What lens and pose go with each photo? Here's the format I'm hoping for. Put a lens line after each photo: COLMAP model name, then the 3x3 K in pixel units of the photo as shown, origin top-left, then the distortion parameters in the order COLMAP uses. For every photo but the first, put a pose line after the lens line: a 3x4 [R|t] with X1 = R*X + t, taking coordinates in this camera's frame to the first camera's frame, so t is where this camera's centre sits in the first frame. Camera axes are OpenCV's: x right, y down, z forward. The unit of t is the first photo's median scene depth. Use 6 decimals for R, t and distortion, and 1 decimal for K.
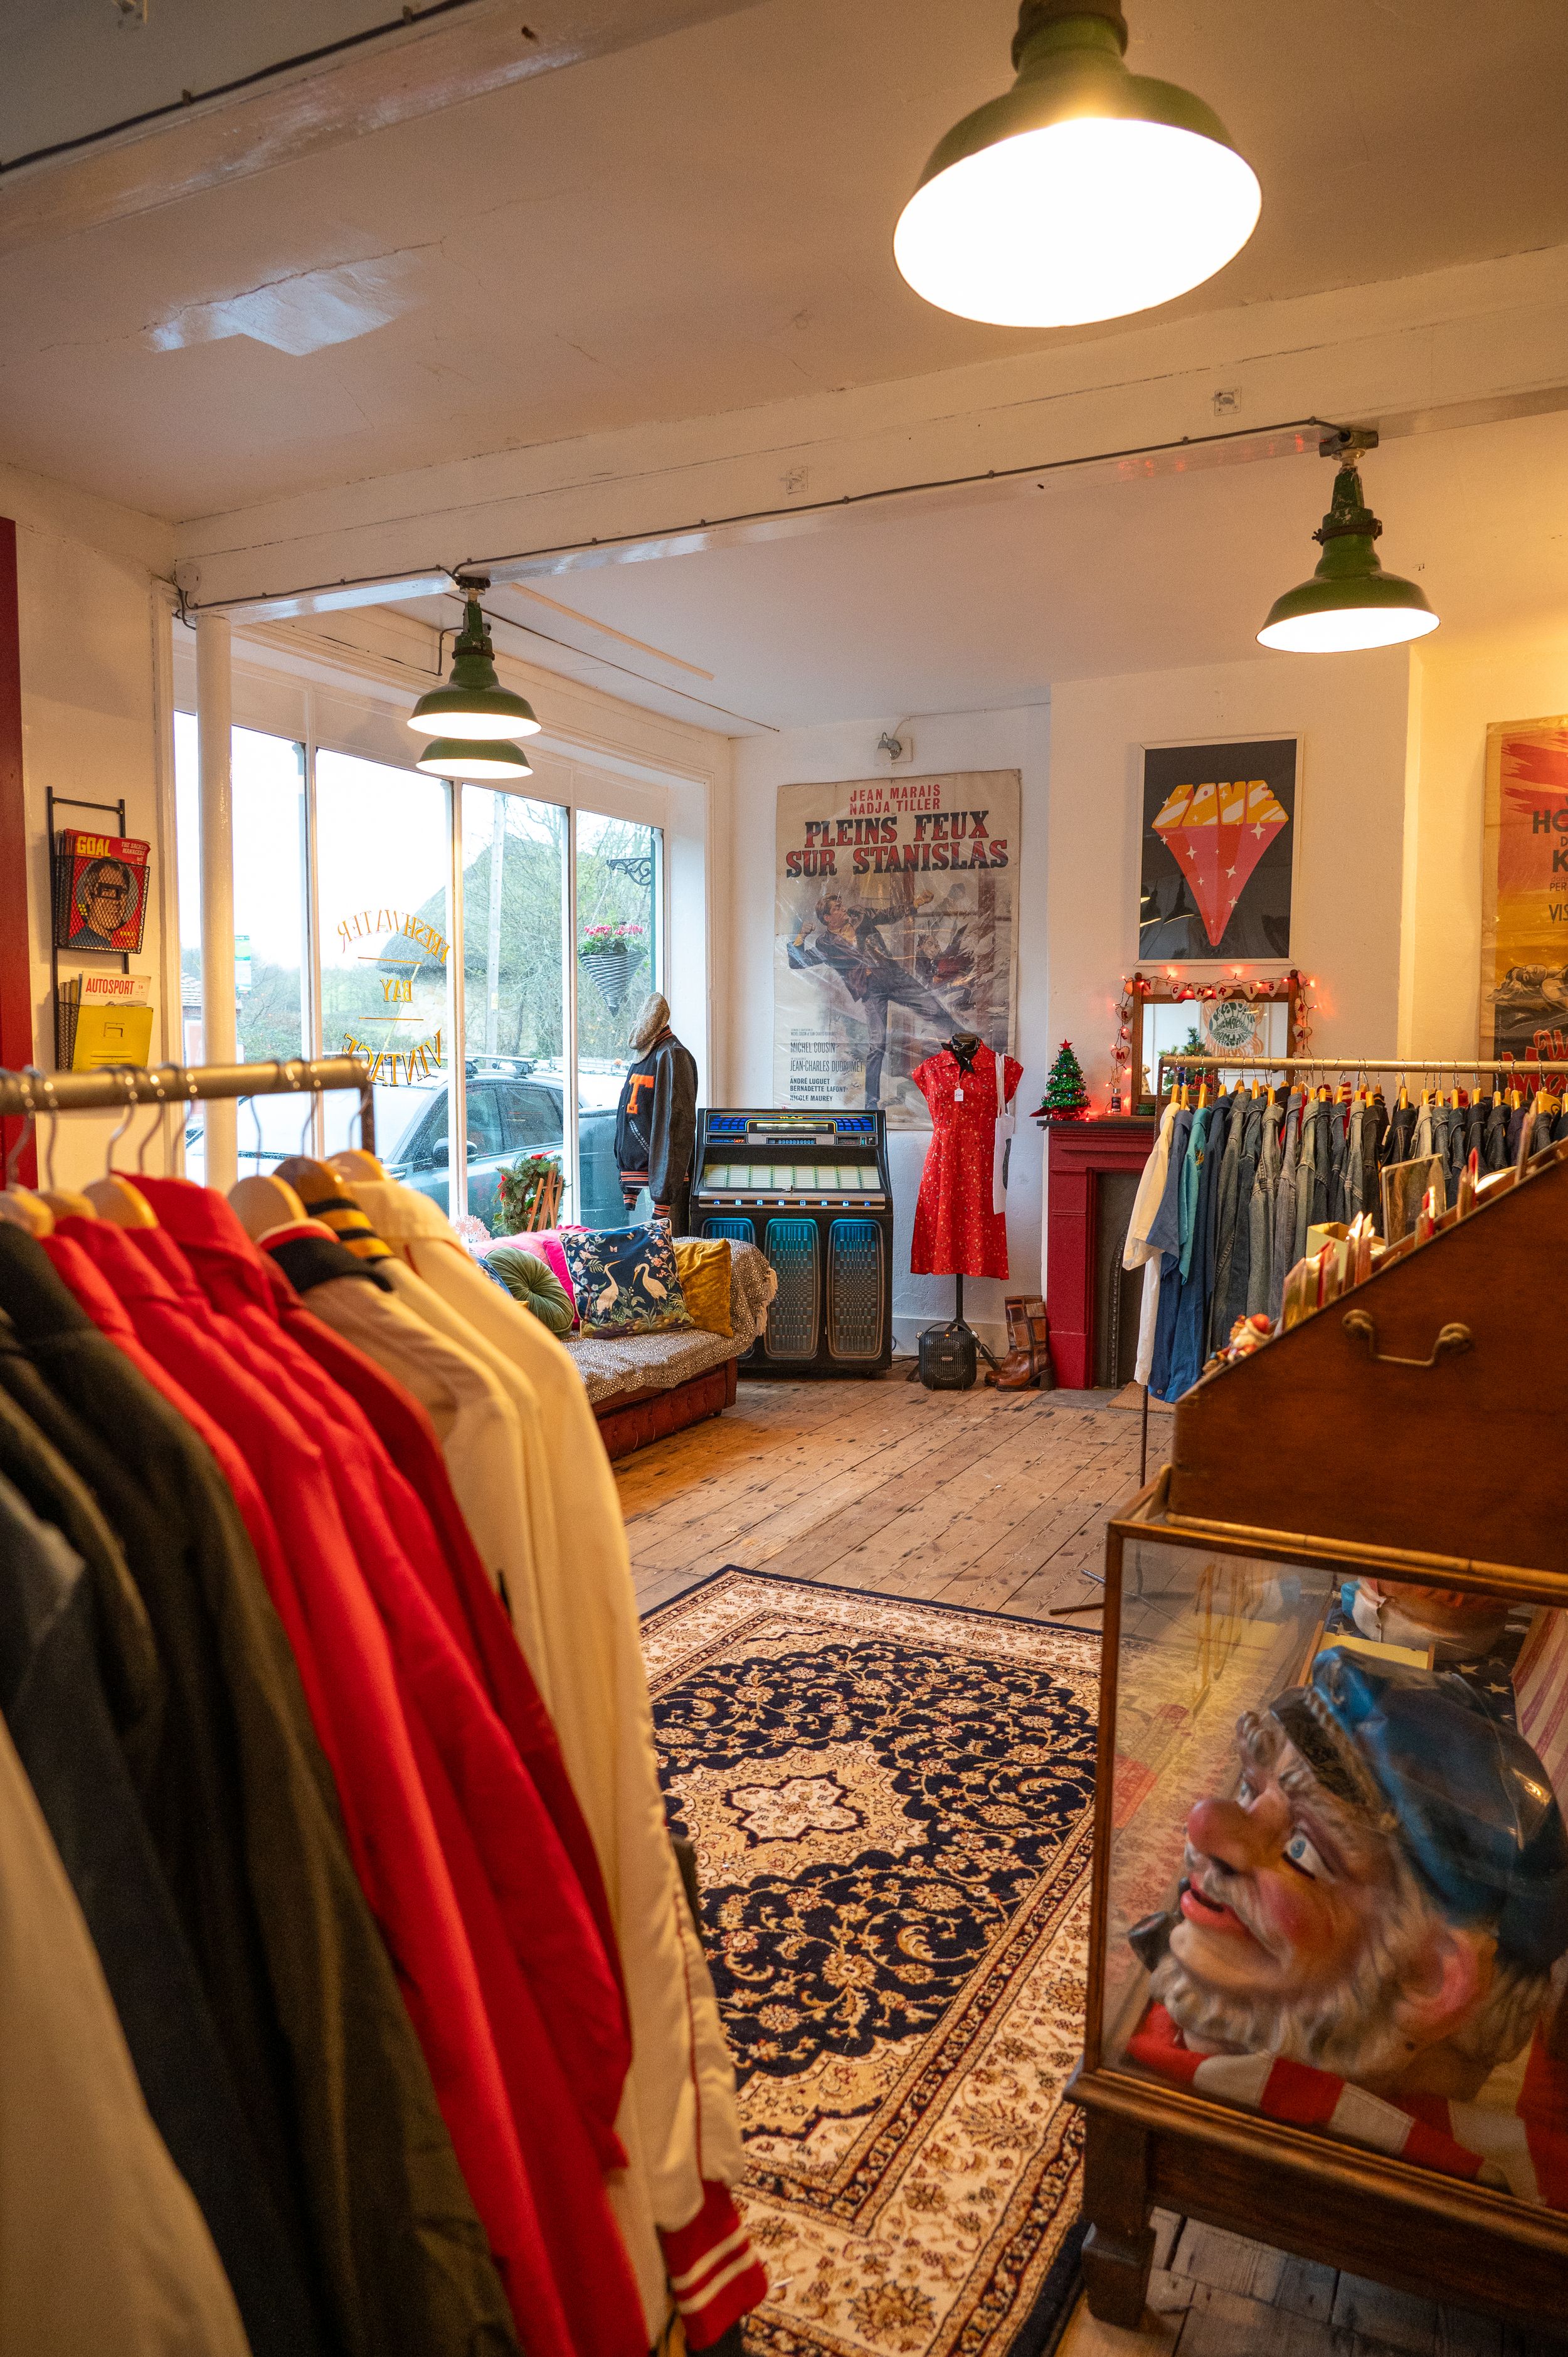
lens RADIAL K [[1605.3, 0, 784.0], [0, 1605.3, 1178.5], [0, 0, 1]] dist [0.000947, -0.003447]
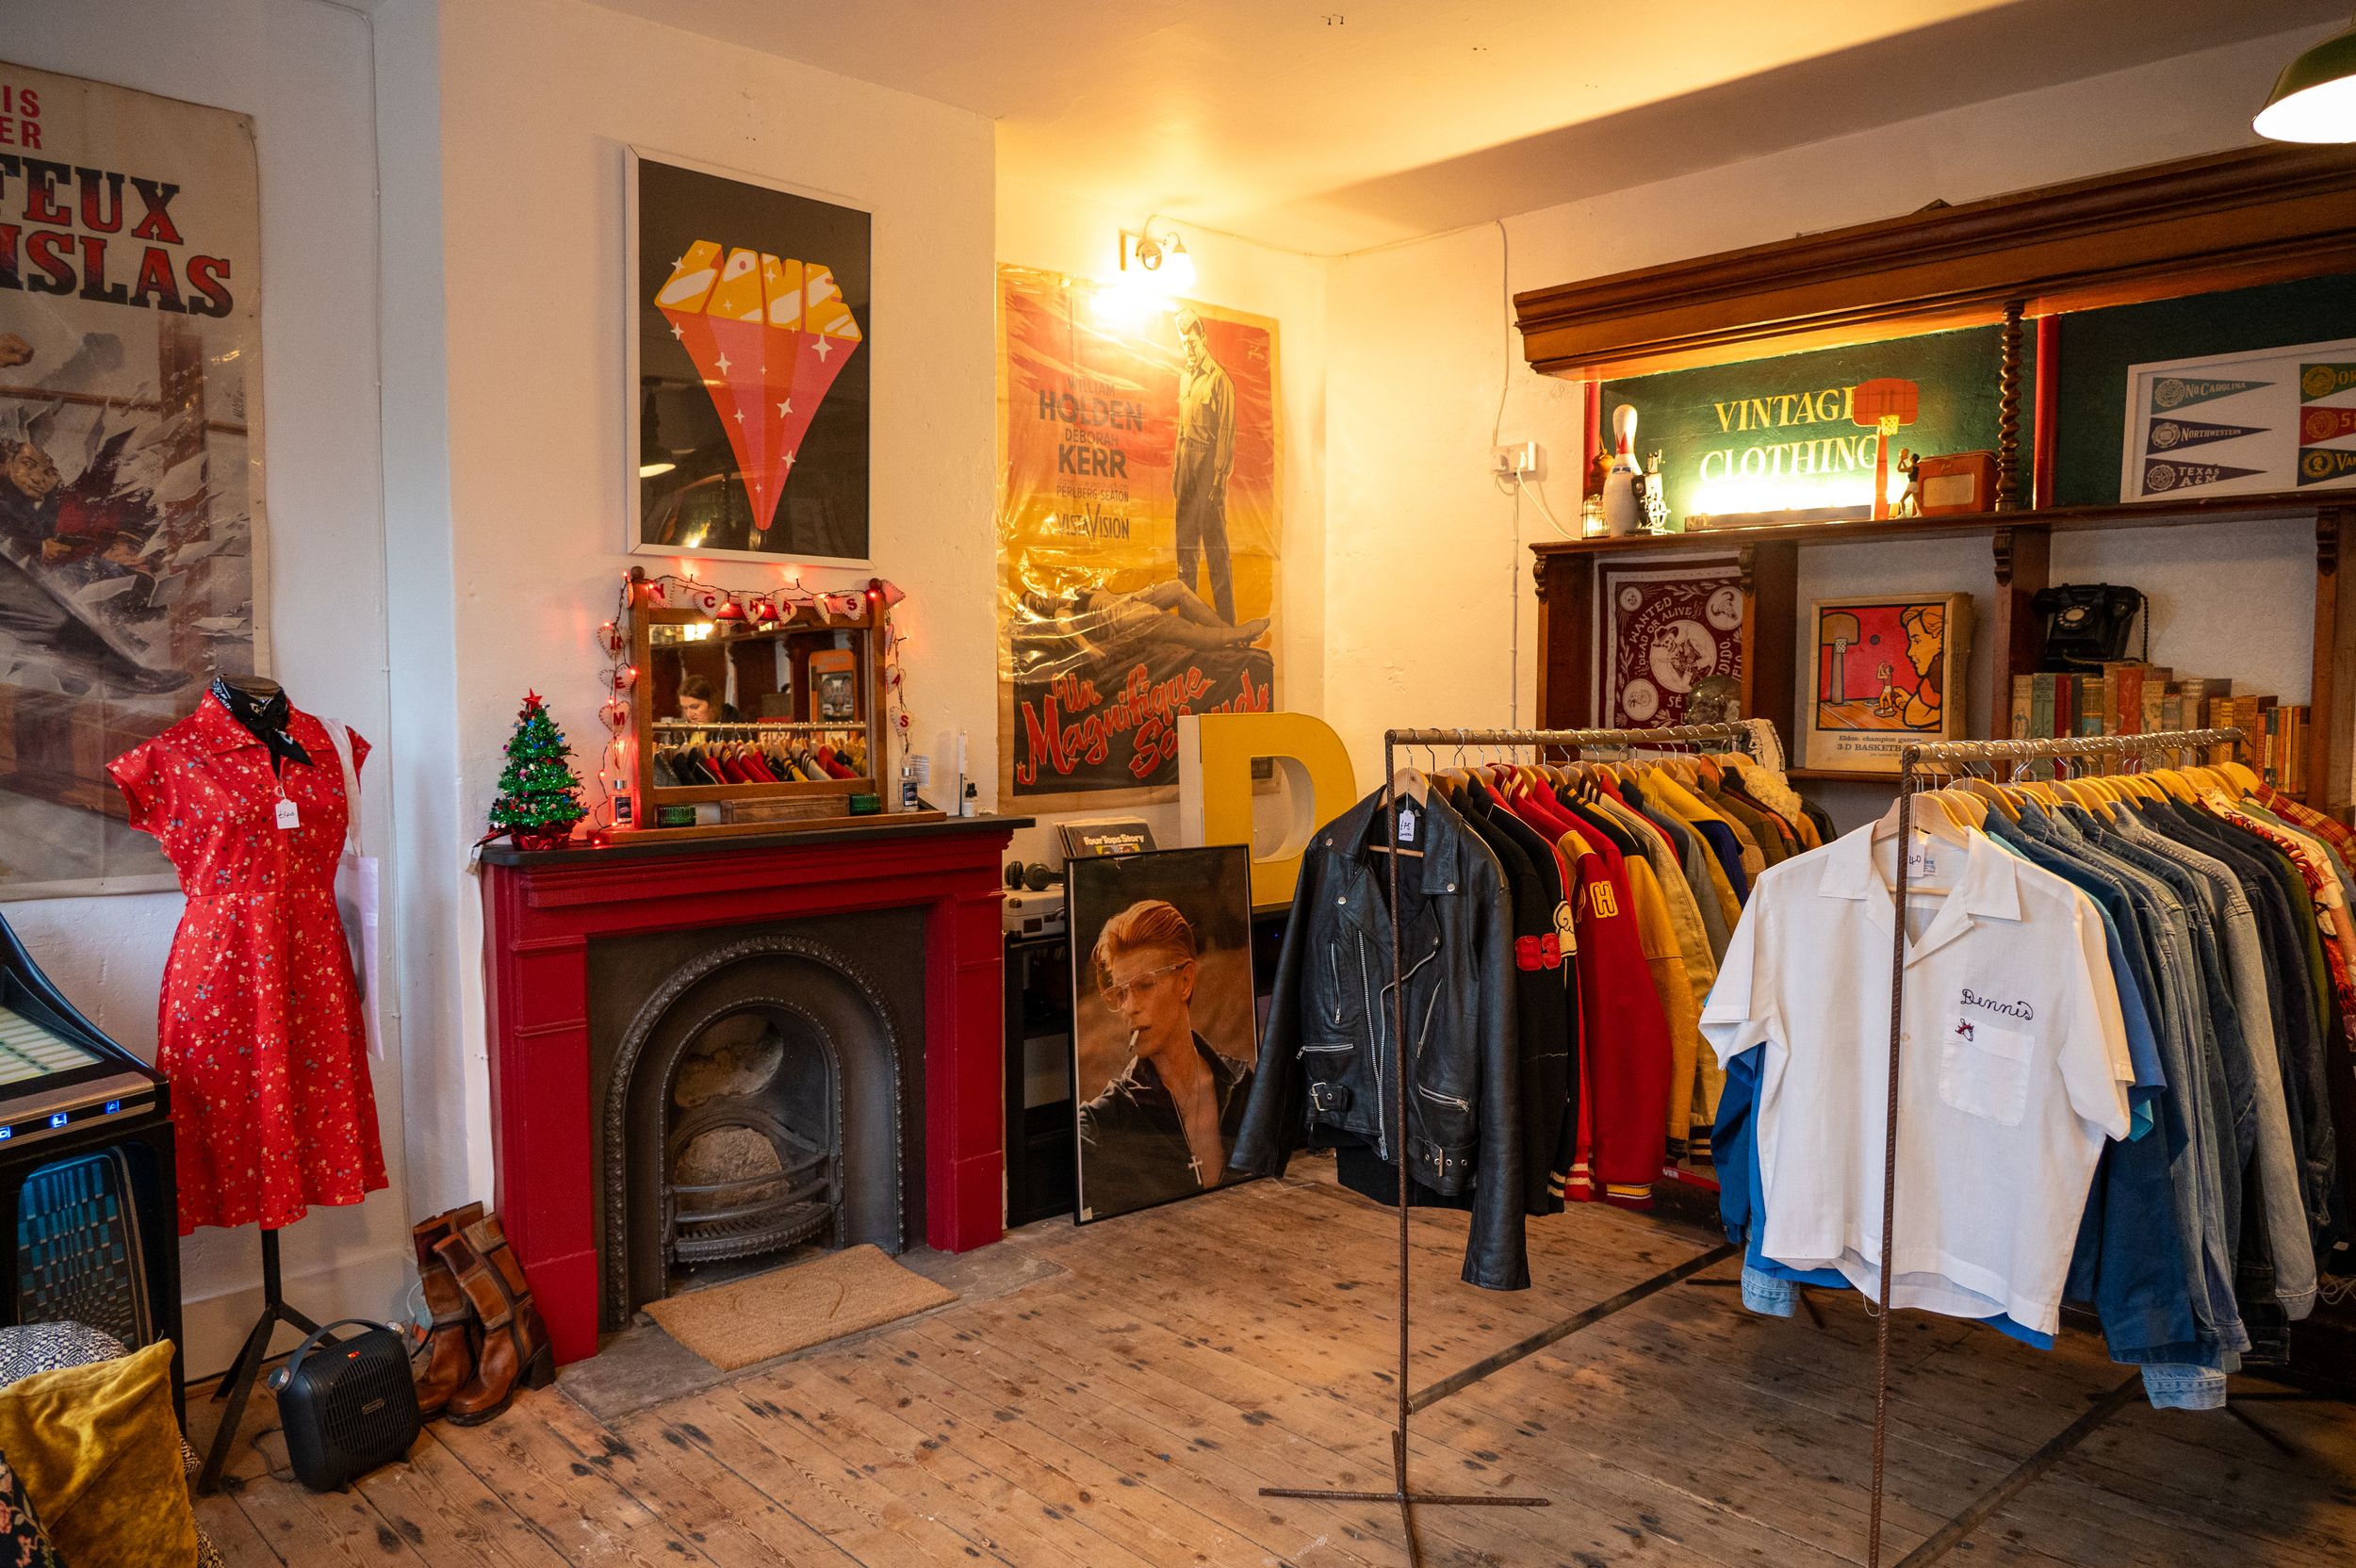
lens RADIAL K [[1631.5, 0, 1178.0], [0, 1631.5, 784.0], [0, 0, 1]] dist [-0.002245, -0.003002]
pose [[0.344106, -0.063523, 0.936780, -0.436742], [0.072136, 0.996549, 0.041078, -0.116737], [-0.936156, 0.053440, 0.347500, 1.163370]]
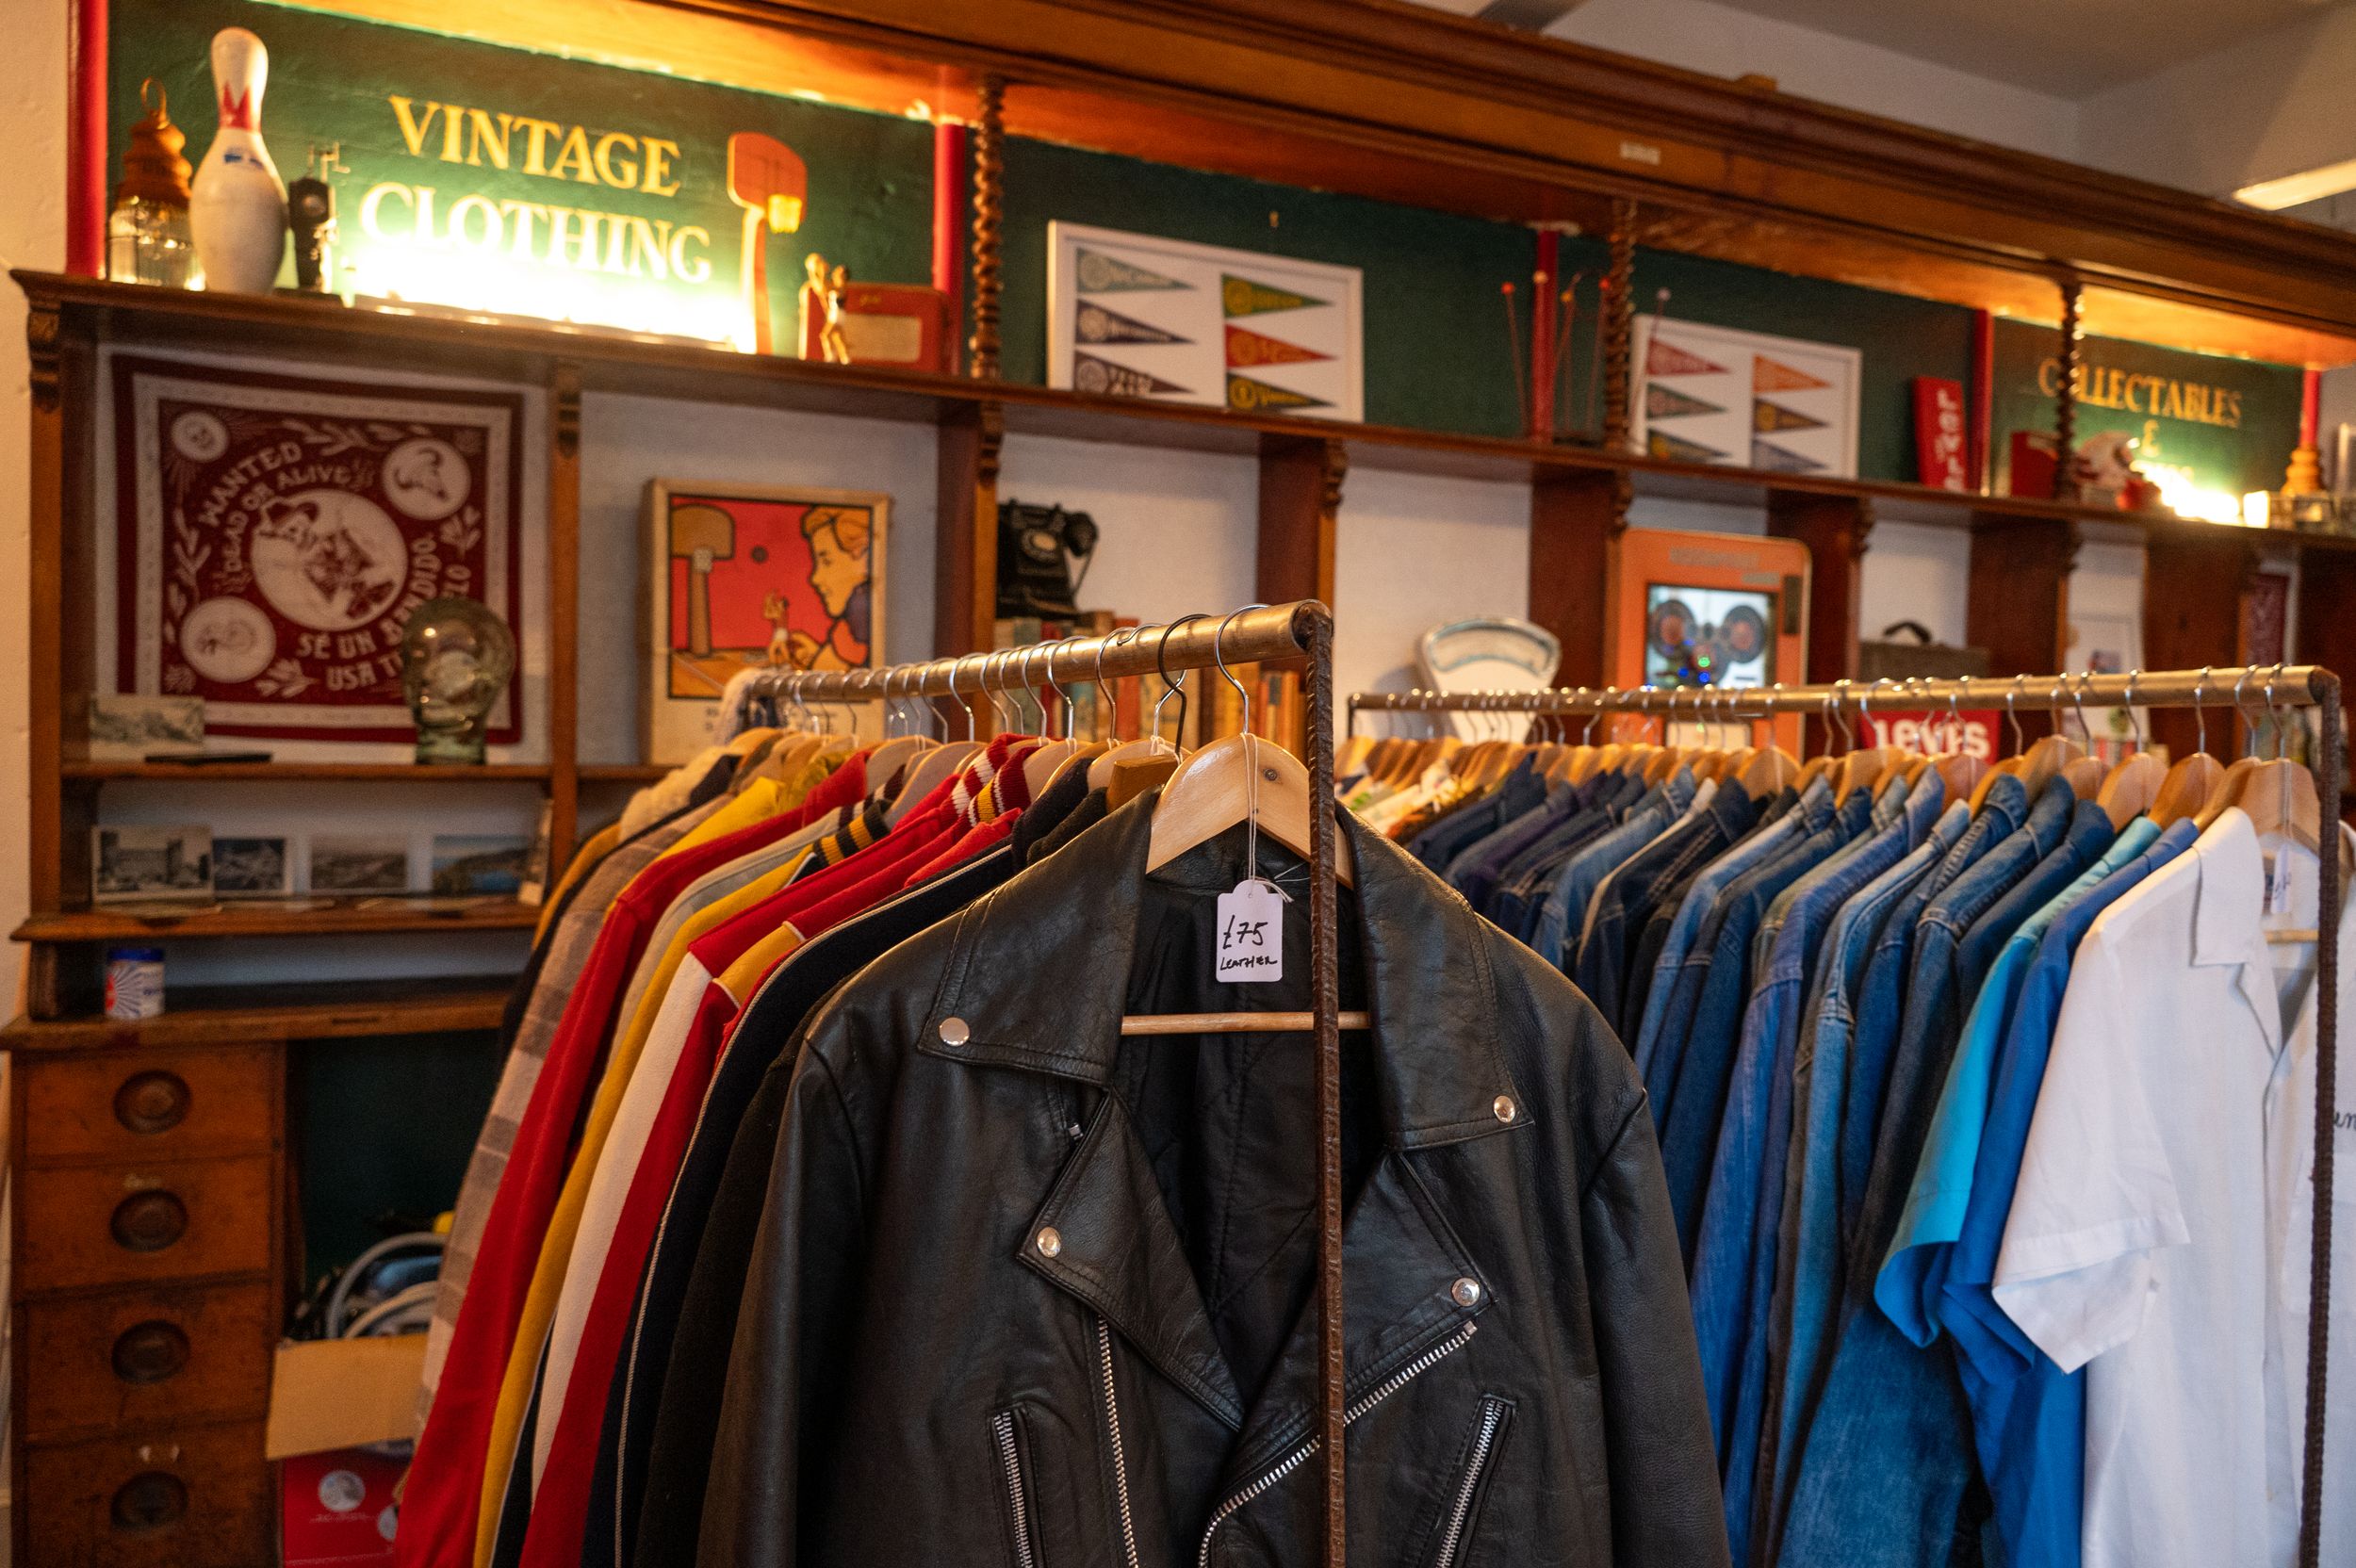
lens RADIAL K [[1604.5, 0, 1178.0], [0, 1604.5, 784.0], [0, 0, 1]] dist [0.000947, -0.003447]
pose [[-0.766635, -0.045041, 0.640501, 0.225449], [0.023288, 0.994930, 0.097839, -0.099583], [-0.641660, 0.089922, -0.761700, 1.530481]]
